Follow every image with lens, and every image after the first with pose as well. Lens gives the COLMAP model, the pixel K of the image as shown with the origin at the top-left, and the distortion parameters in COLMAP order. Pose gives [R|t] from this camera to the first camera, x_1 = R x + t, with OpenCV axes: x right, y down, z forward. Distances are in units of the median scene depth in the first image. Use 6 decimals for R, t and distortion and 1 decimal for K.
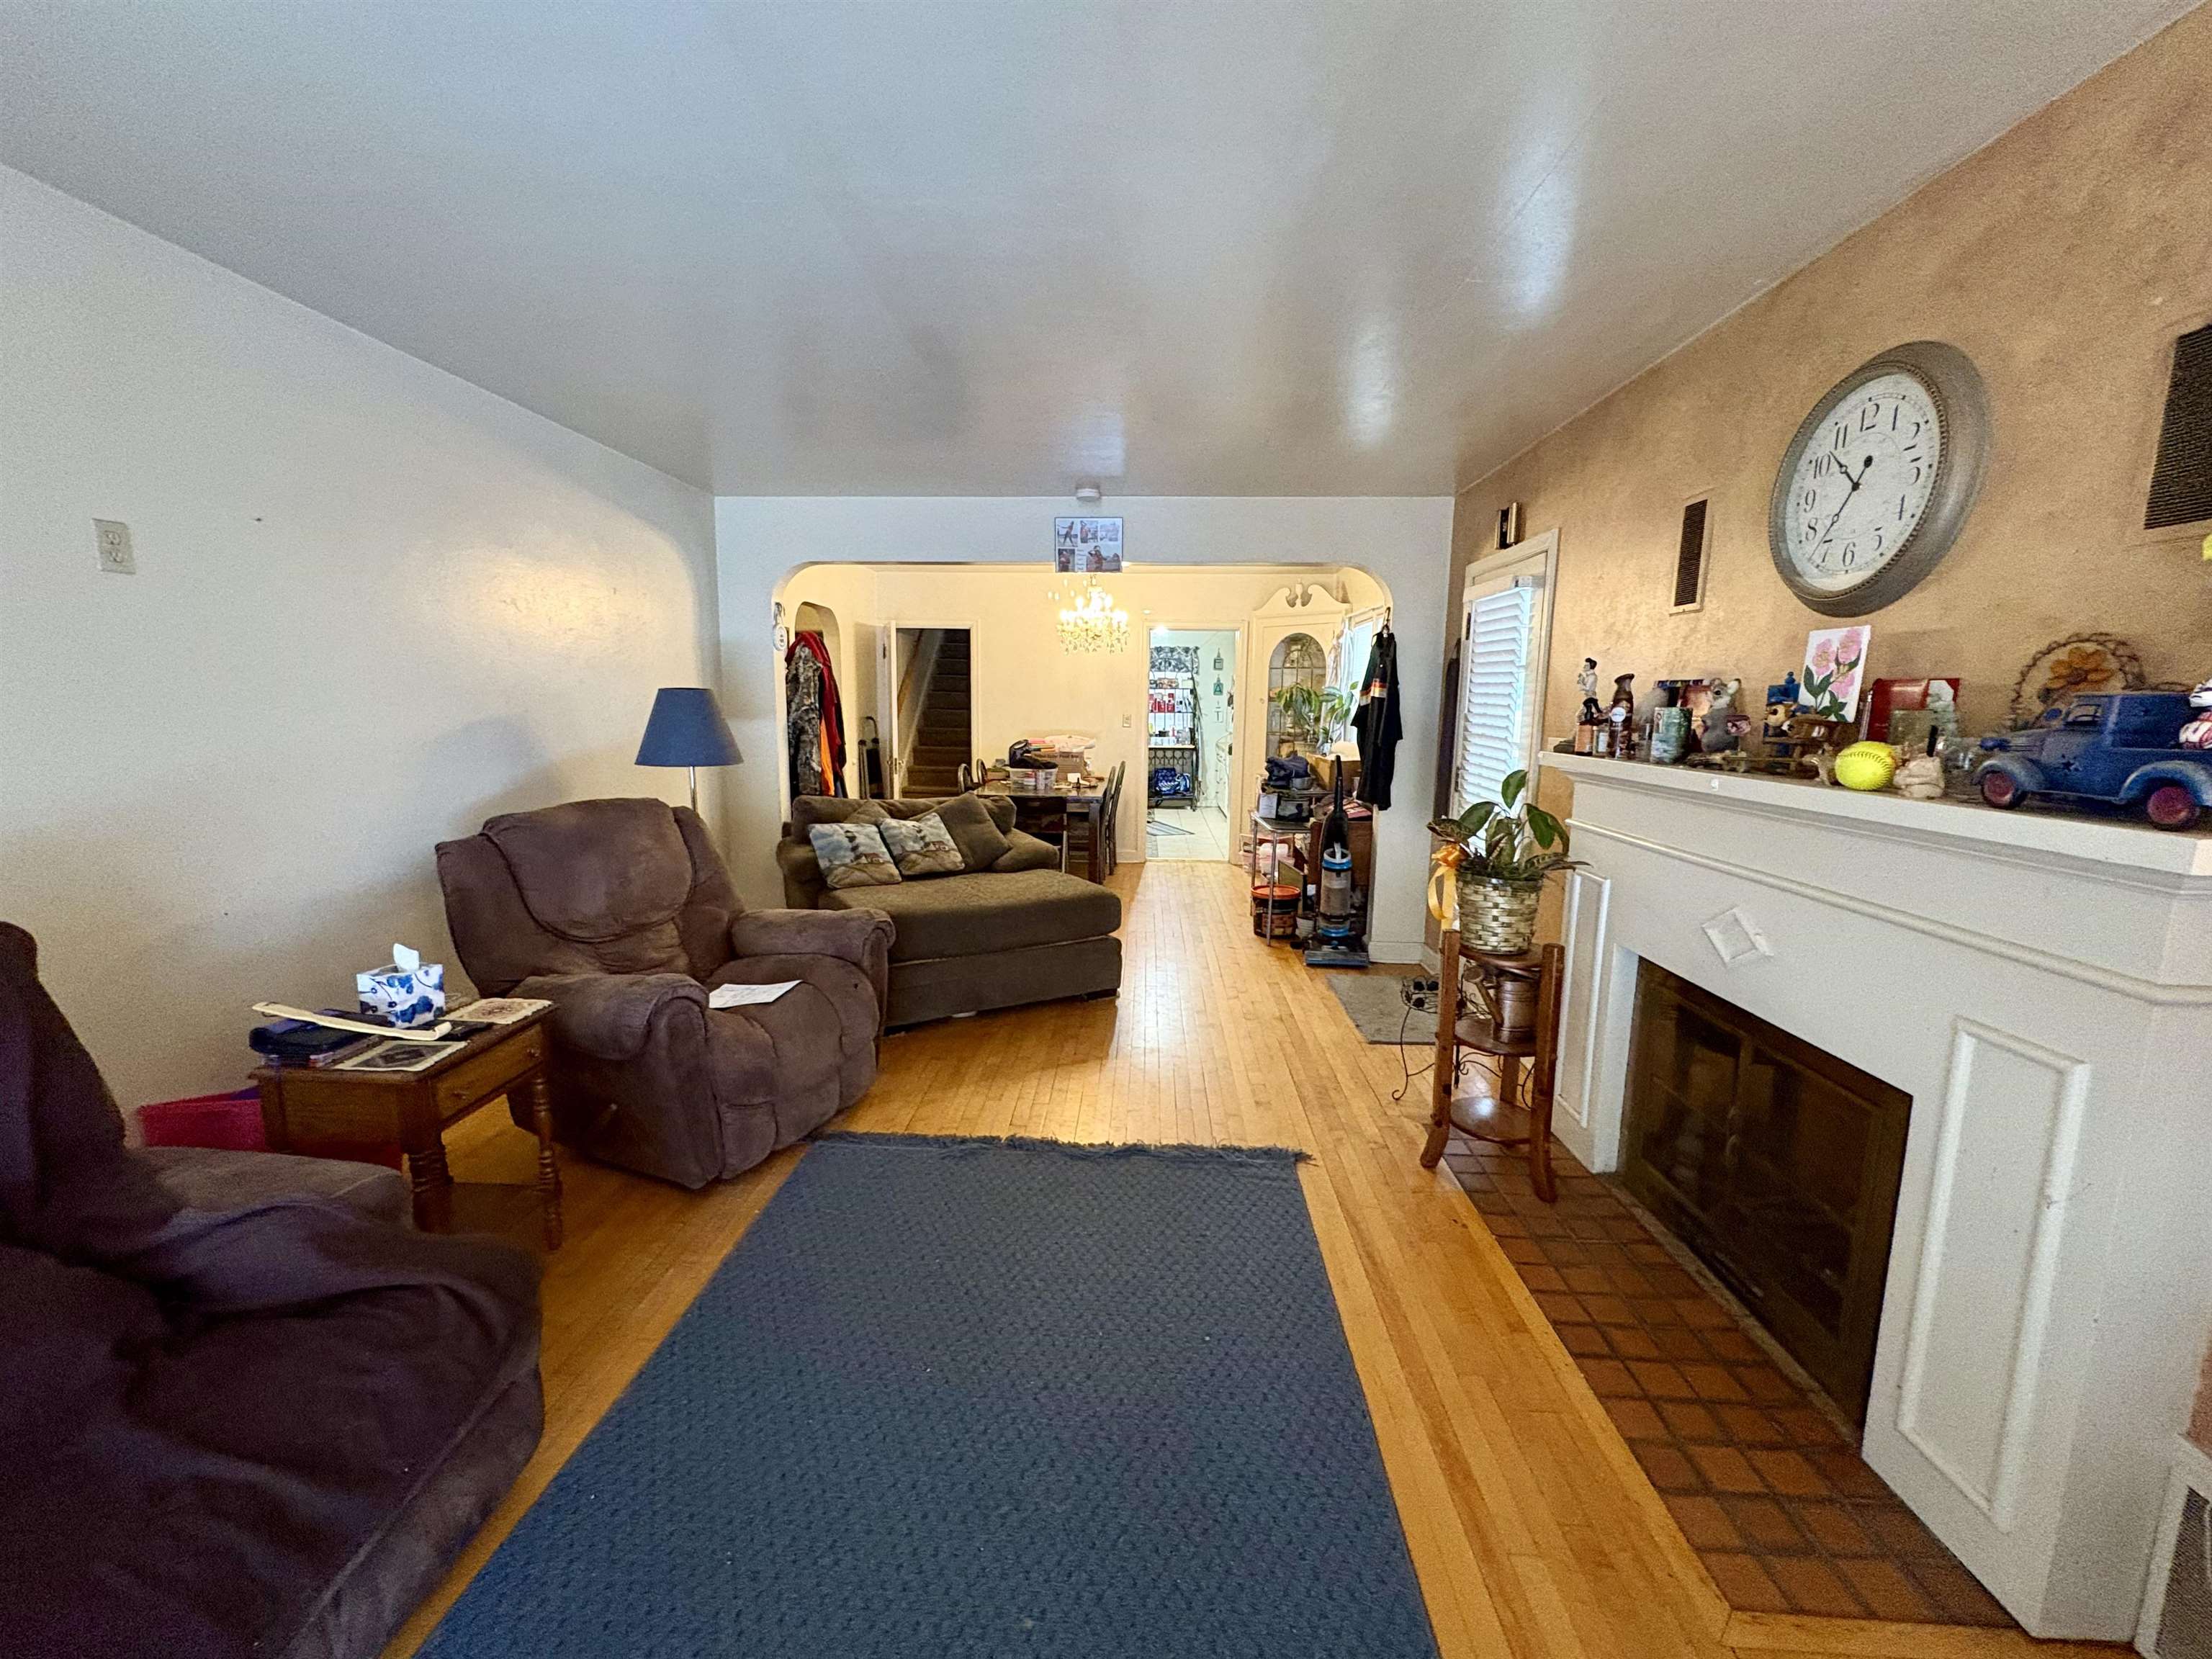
lens RADIAL K [[891.0, 0, 1106.0], [0, 891.0, 829.5], [0, 0, 1]] dist [-0.000993, 0.000021]
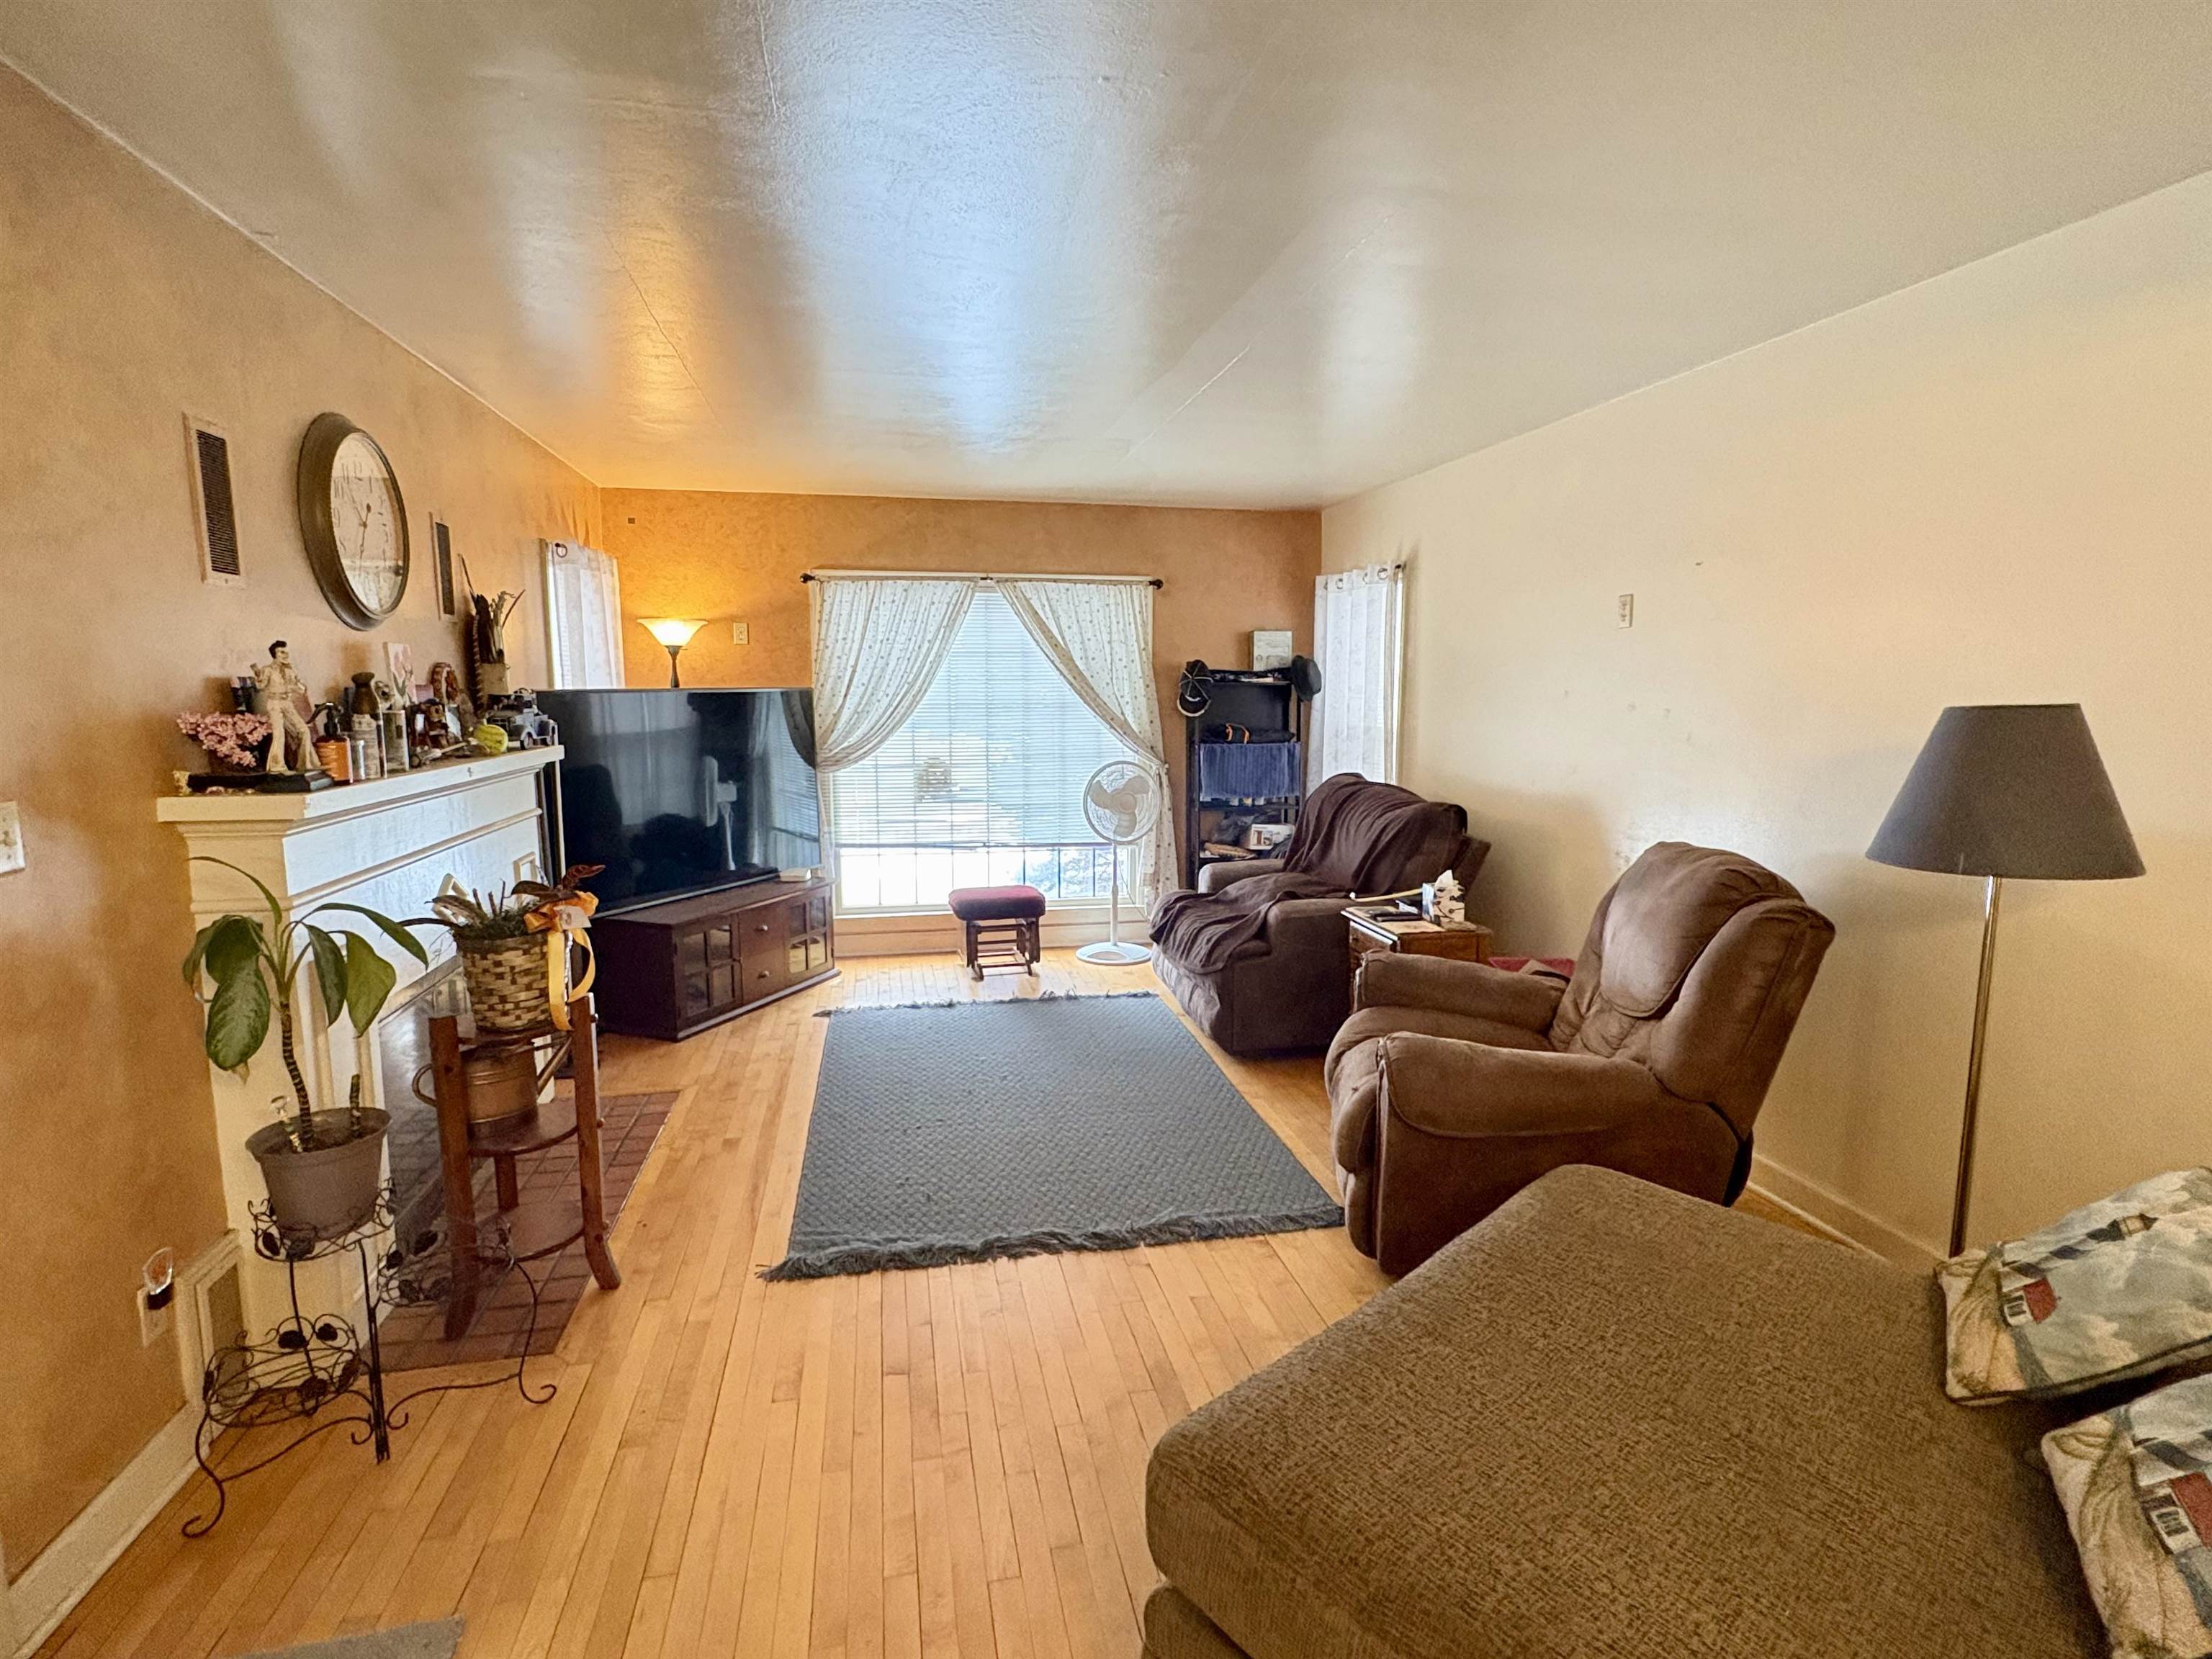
lens RADIAL K [[1103.0, 0, 1106.0], [0, 1103.0, 829.5], [0, 0, 1]] dist [0.000274, 0.000044]
pose [[-0.970091, 0.019991, -0.241918, 0.159803], [-0.048482, 0.960567, 0.273790, -0.305808], [0.237852, 0.277330, -0.930868, 1.888139]]
